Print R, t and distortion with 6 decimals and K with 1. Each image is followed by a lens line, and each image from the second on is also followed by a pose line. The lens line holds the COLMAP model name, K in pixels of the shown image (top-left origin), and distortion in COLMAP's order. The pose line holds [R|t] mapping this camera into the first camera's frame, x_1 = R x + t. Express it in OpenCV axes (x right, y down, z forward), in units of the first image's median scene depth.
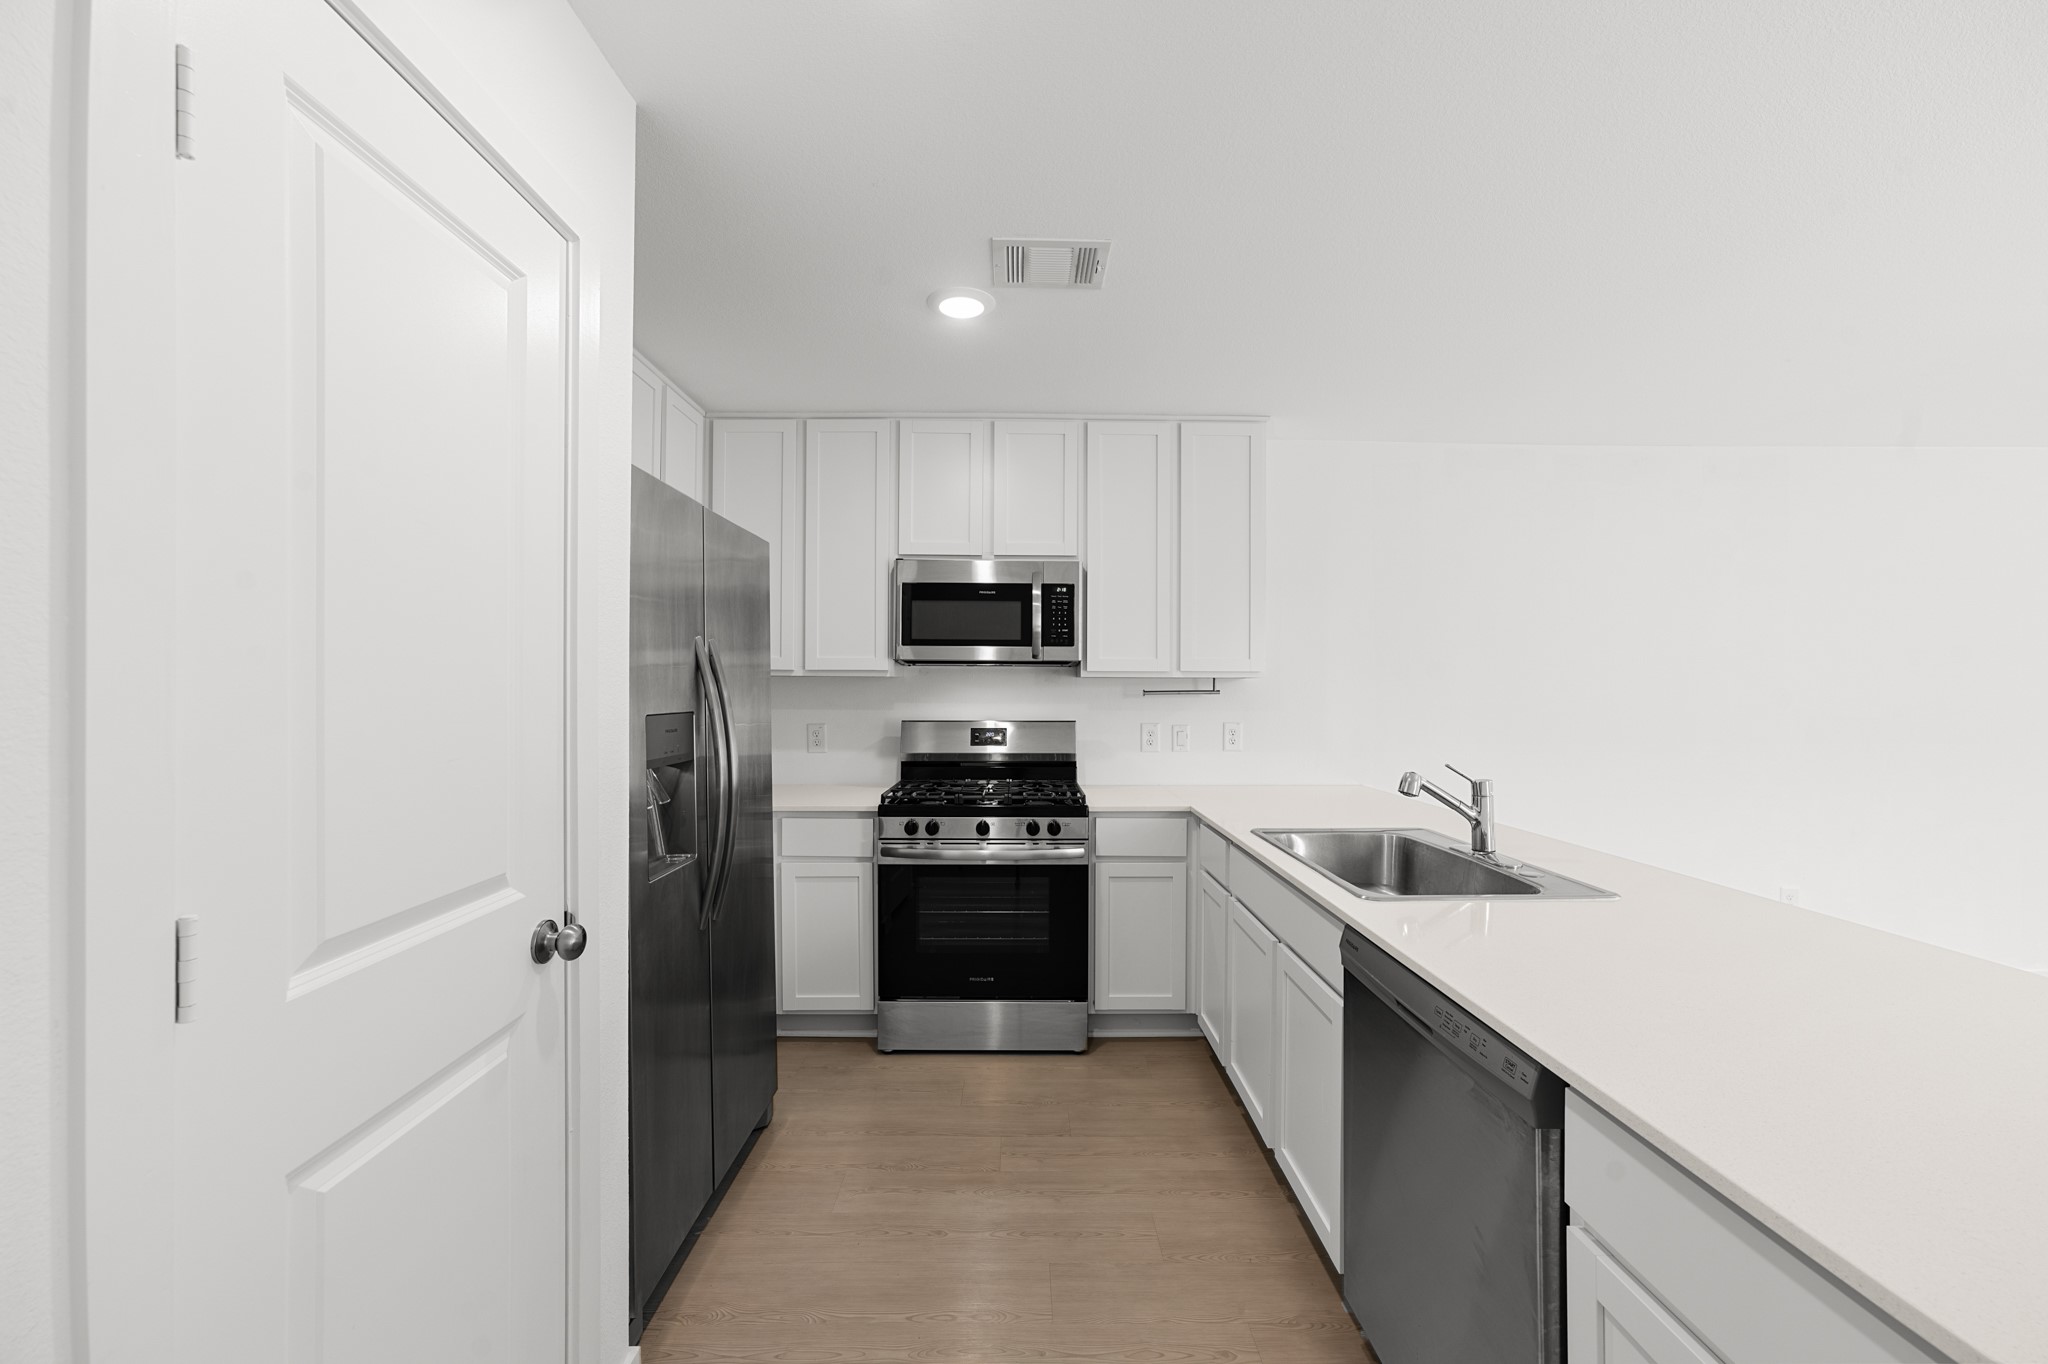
lens RADIAL K [[815.0, 0, 1030.8], [0, 815.0, 677.6], [0, 0, 1]] dist [-0.028742, 0.019703]
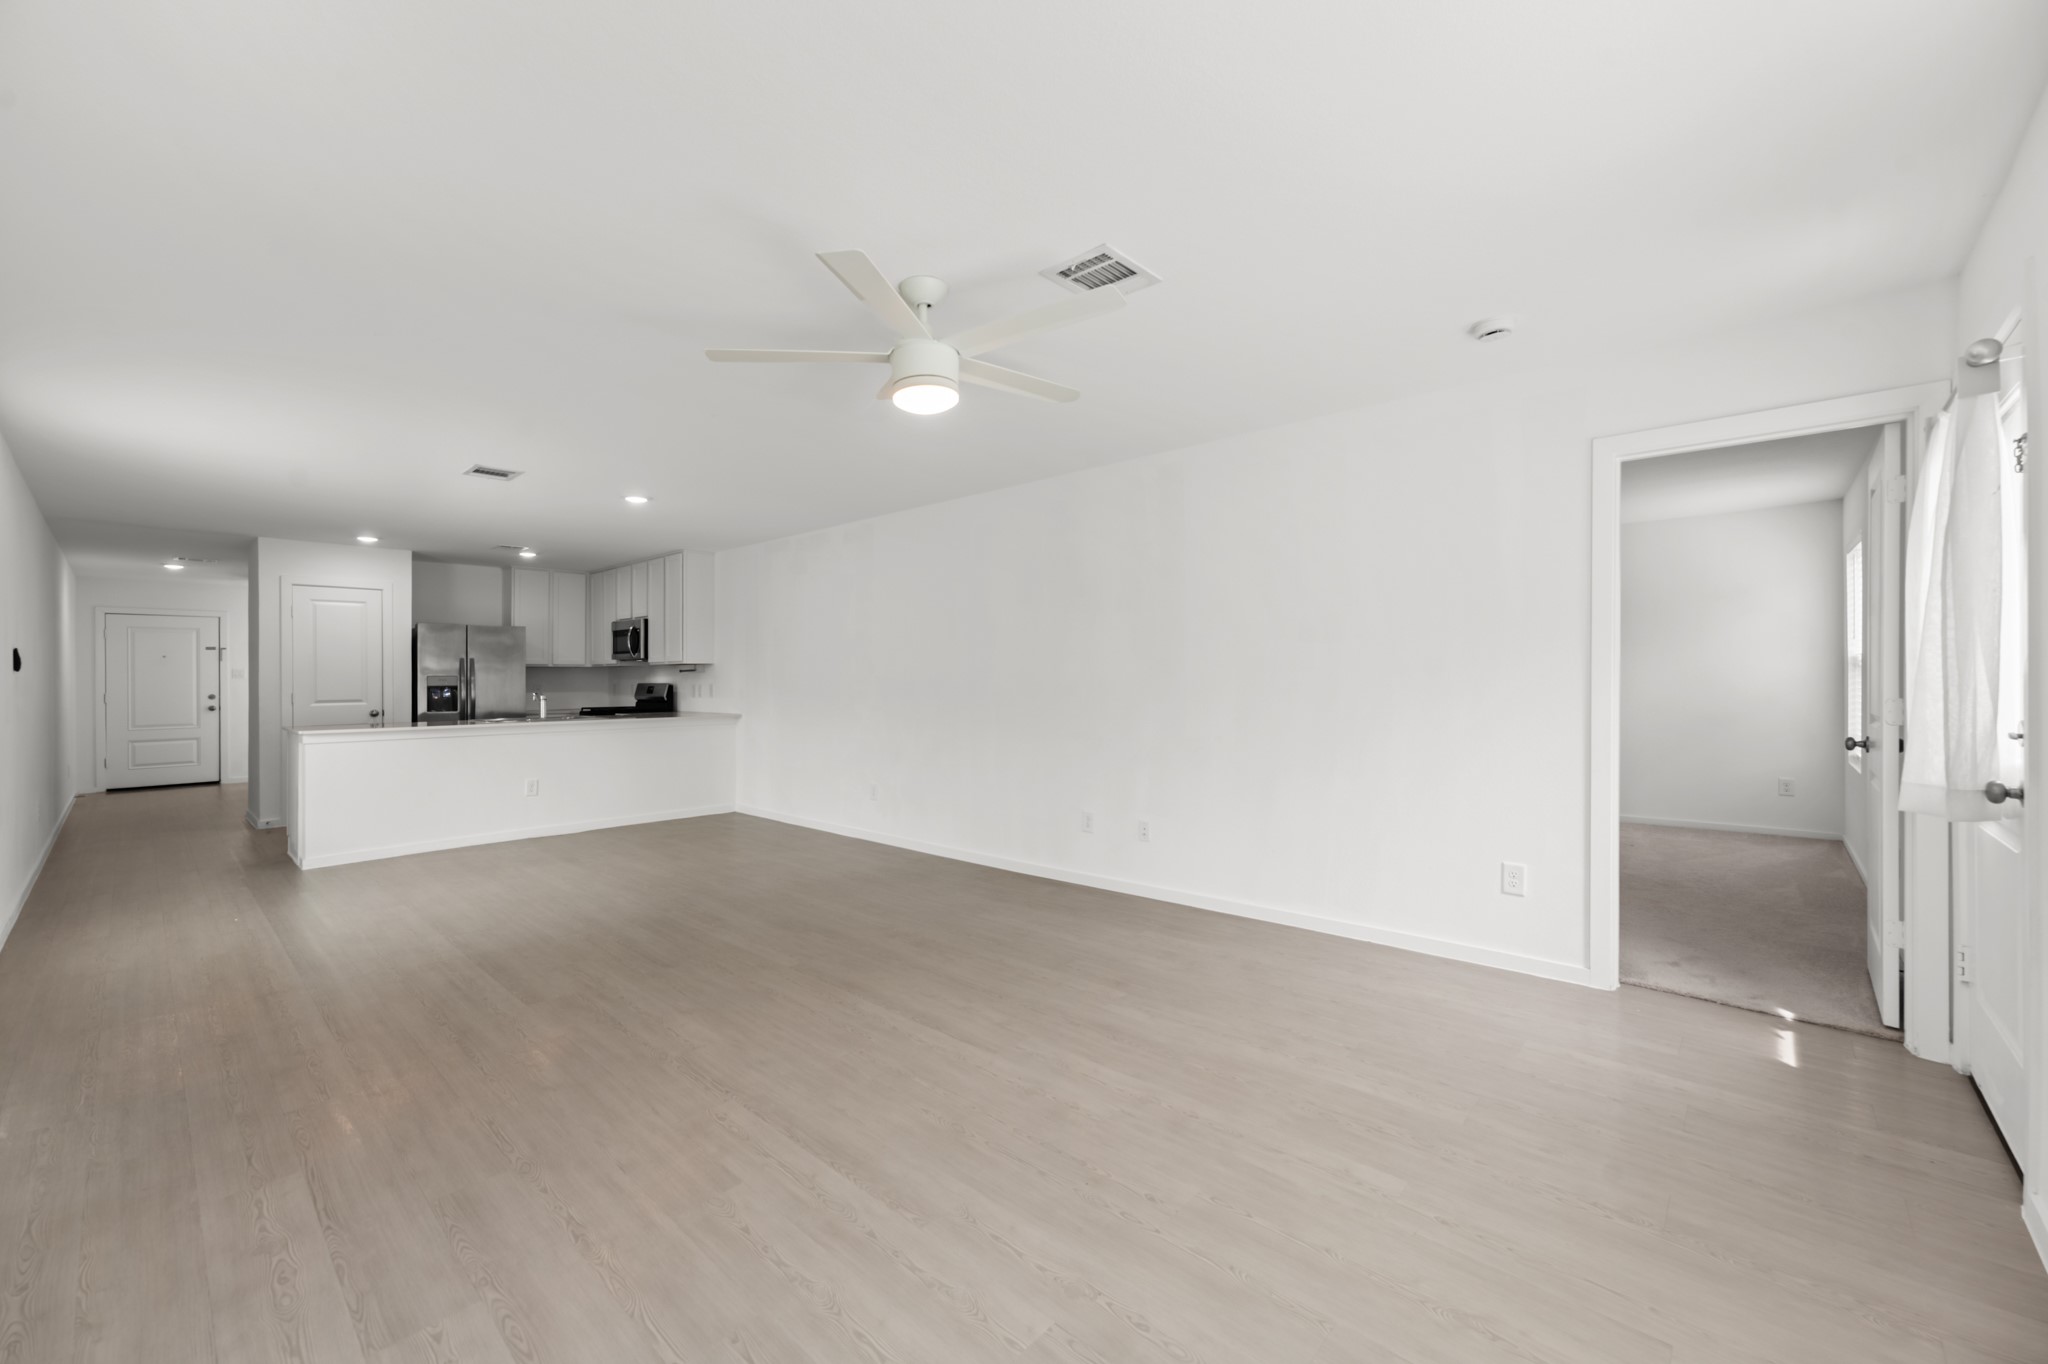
lens RADIAL K [[819.4, 0, 1021.6], [0, 819.4, 667.8], [0, 0, 1]] dist [-0.032291, 0.019511]
pose [[0.729085, -0.015665, -0.684244, 2.616939], [0.015033, 0.999863, -0.006873, 0.041940], [0.684258, -0.005275, 0.729221, -0.023613]]
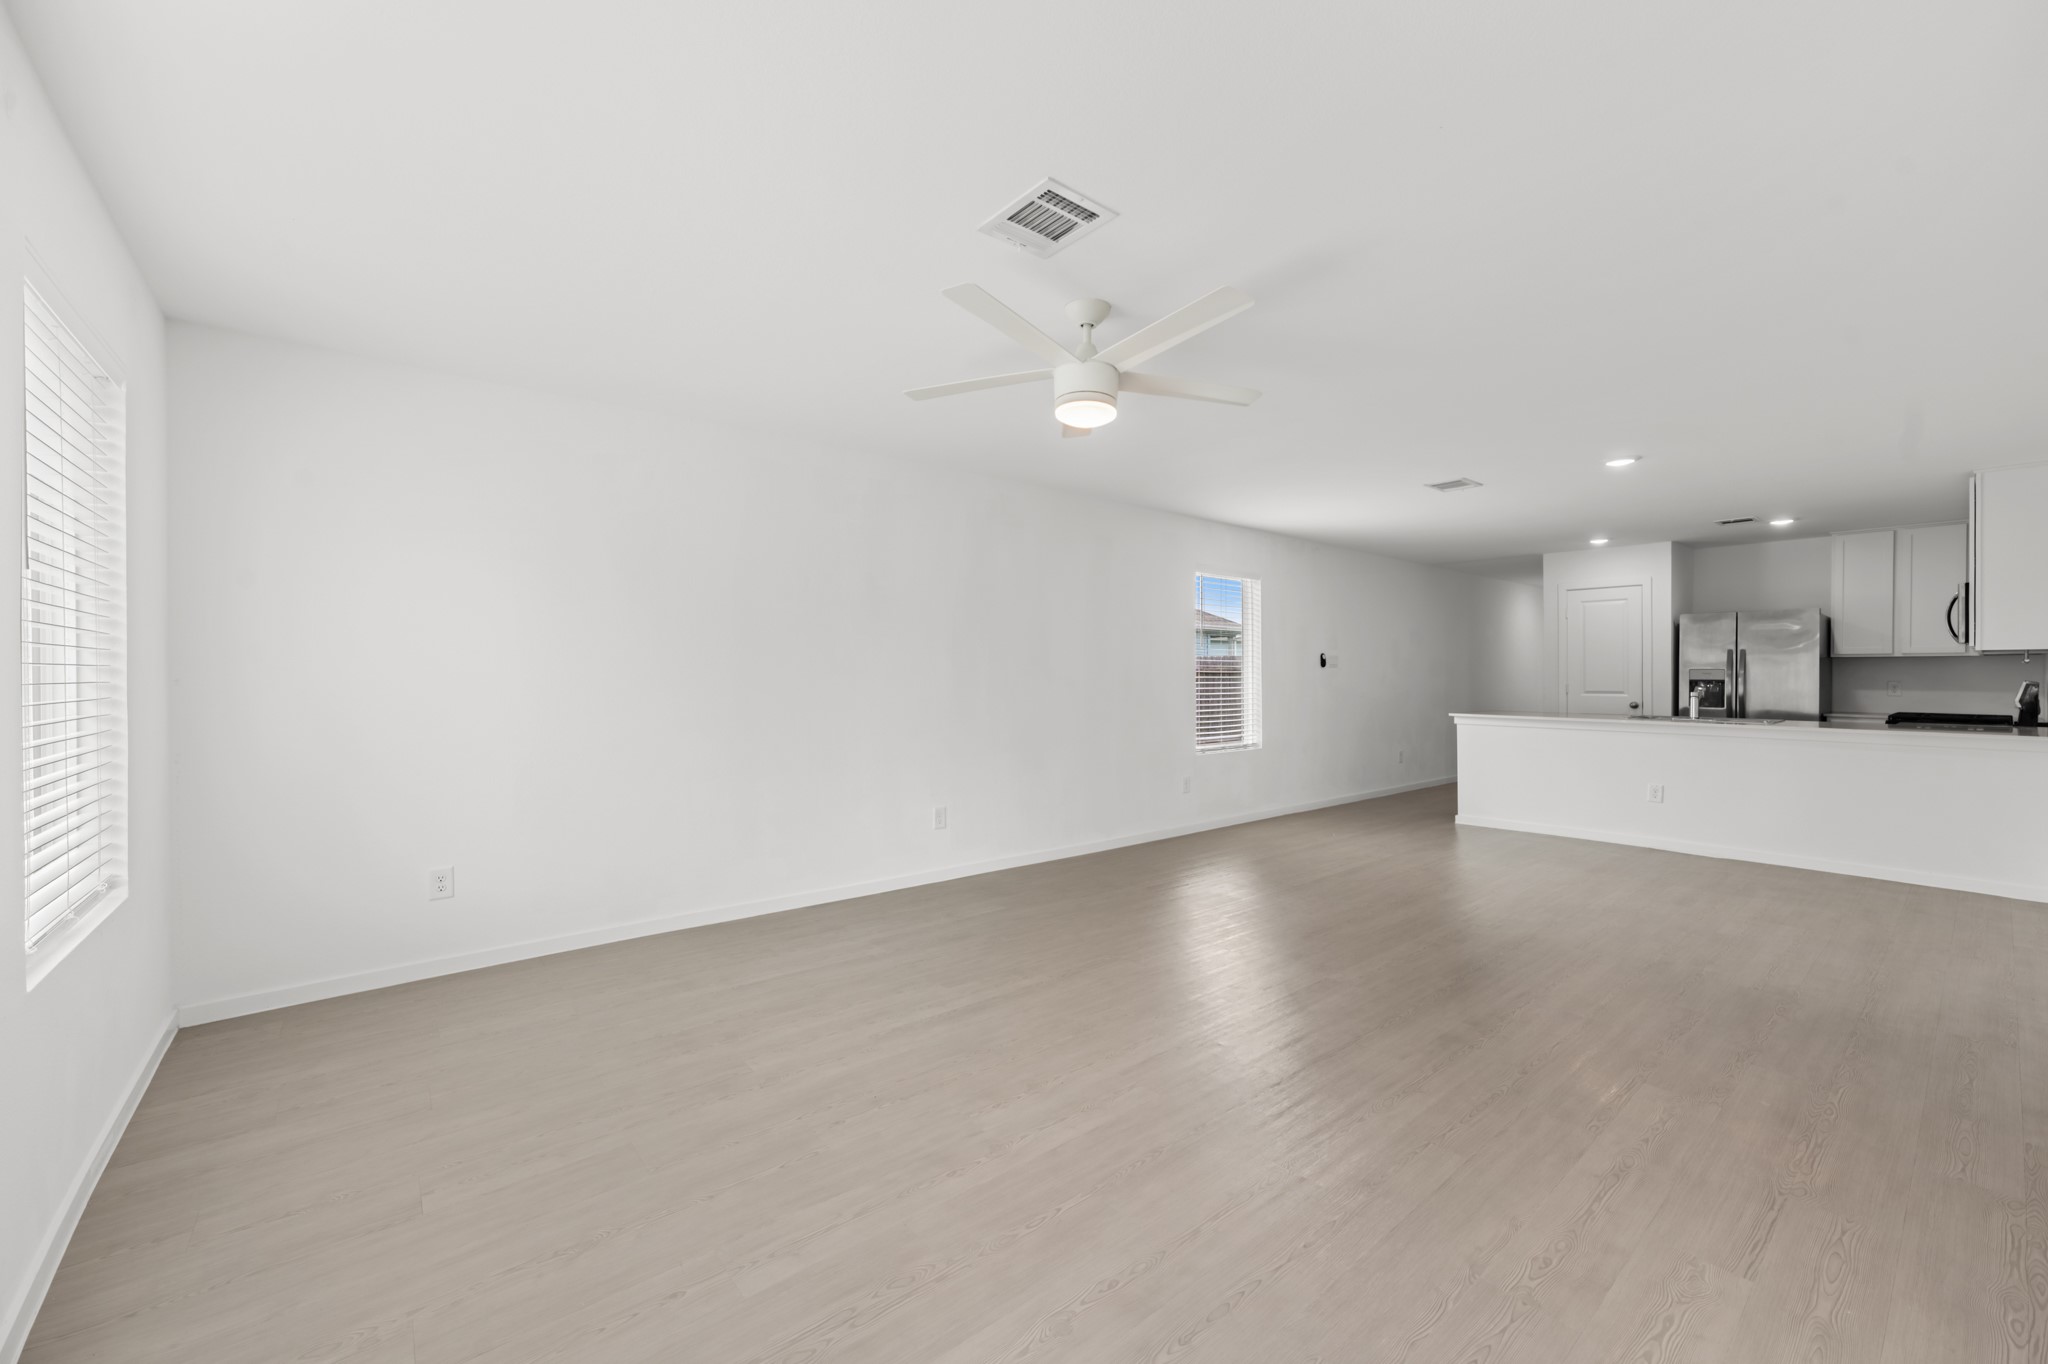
lens RADIAL K [[815.0, 0, 1030.8], [0, 815.0, 677.6], [0, 0, 1]] dist [-0.028742, 0.019703]
pose [[-0.775605, 0.000825, -0.631218, 2.585050], [0.004324, 0.999983, -0.004006, 0.047750], [0.631204, -0.005837, -0.775595, 1.089508]]
